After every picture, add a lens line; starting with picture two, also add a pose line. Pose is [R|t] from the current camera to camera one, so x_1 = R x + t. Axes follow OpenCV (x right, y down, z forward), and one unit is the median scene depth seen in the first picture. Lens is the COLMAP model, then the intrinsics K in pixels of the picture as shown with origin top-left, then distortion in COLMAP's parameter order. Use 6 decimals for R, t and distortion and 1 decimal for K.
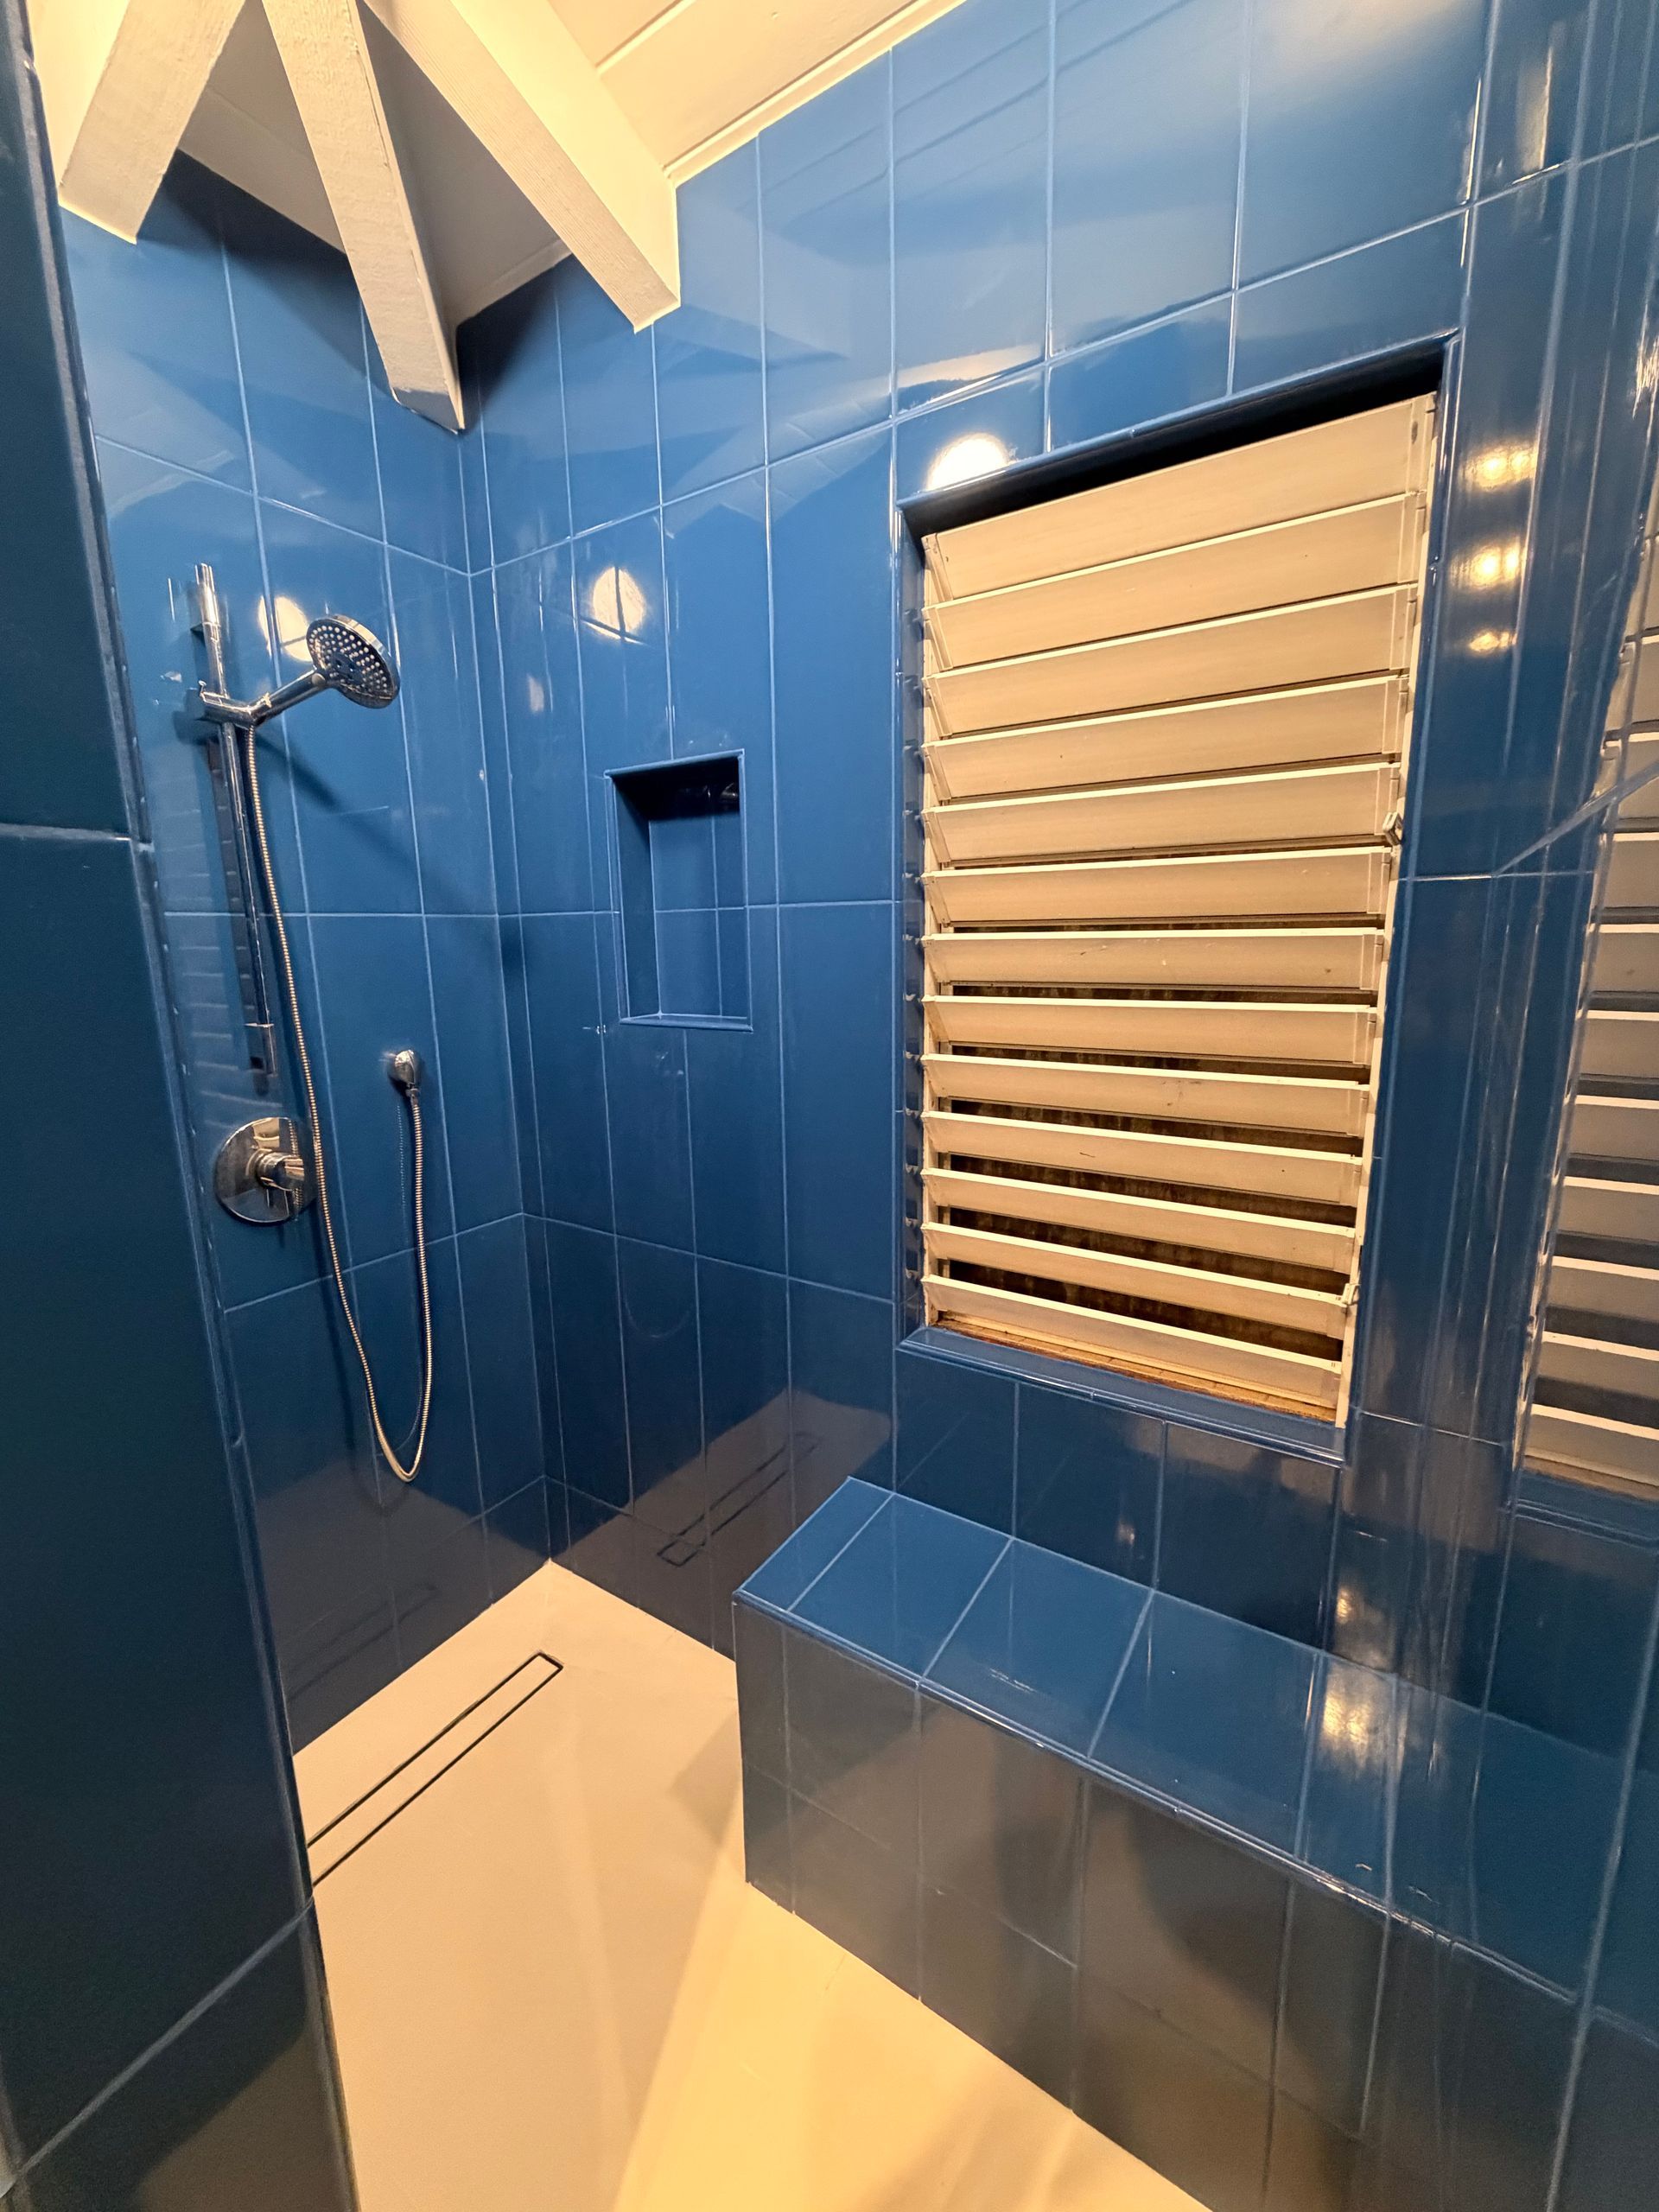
lens RADIAL K [[894.4, 0, 823.7], [0, 894.4, 1105.0], [0, 0, 1]] dist [0.000520, 0.000206]
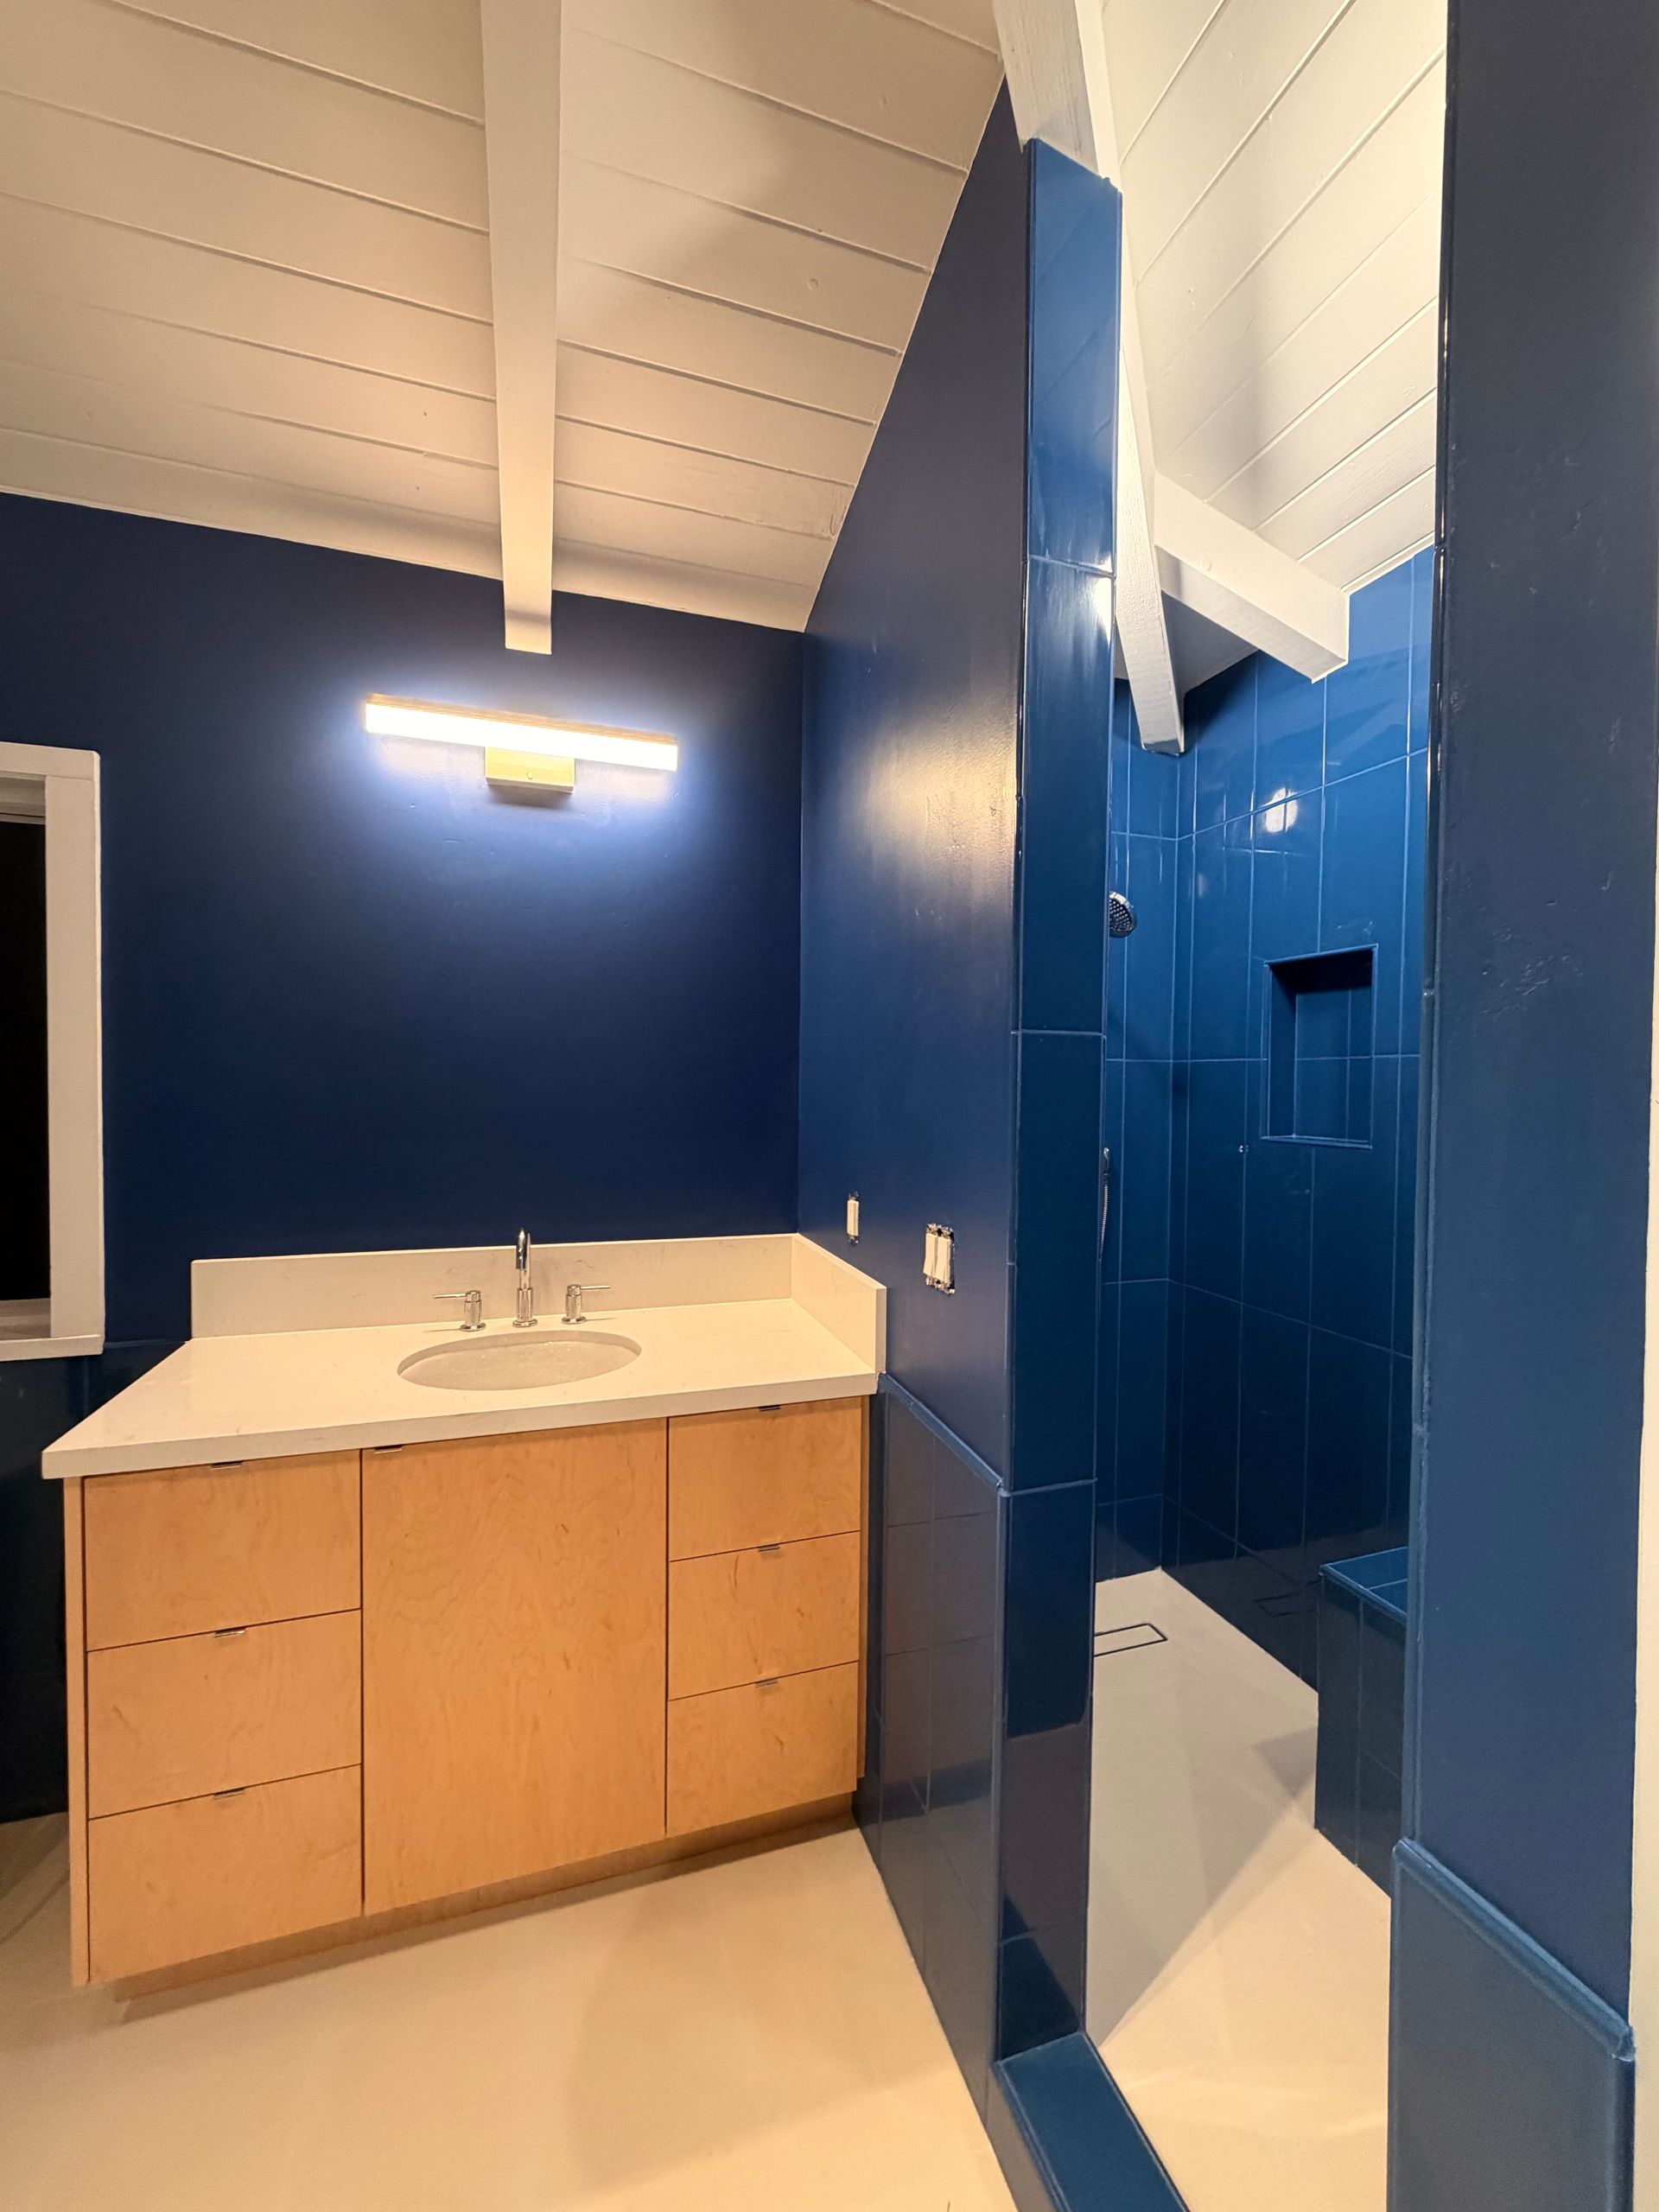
lens RADIAL K [[894.4, 0, 822.8], [0, 894.4, 1102.1], [0, 0, 1]] dist [0.000520, 0.000206]
pose [[0.782934, 0.040413, -0.620791, 0.094439], [-0.140630, 0.983554, -0.113333, 0.102644], [0.606001, 0.176034, 0.775741, -0.476602]]
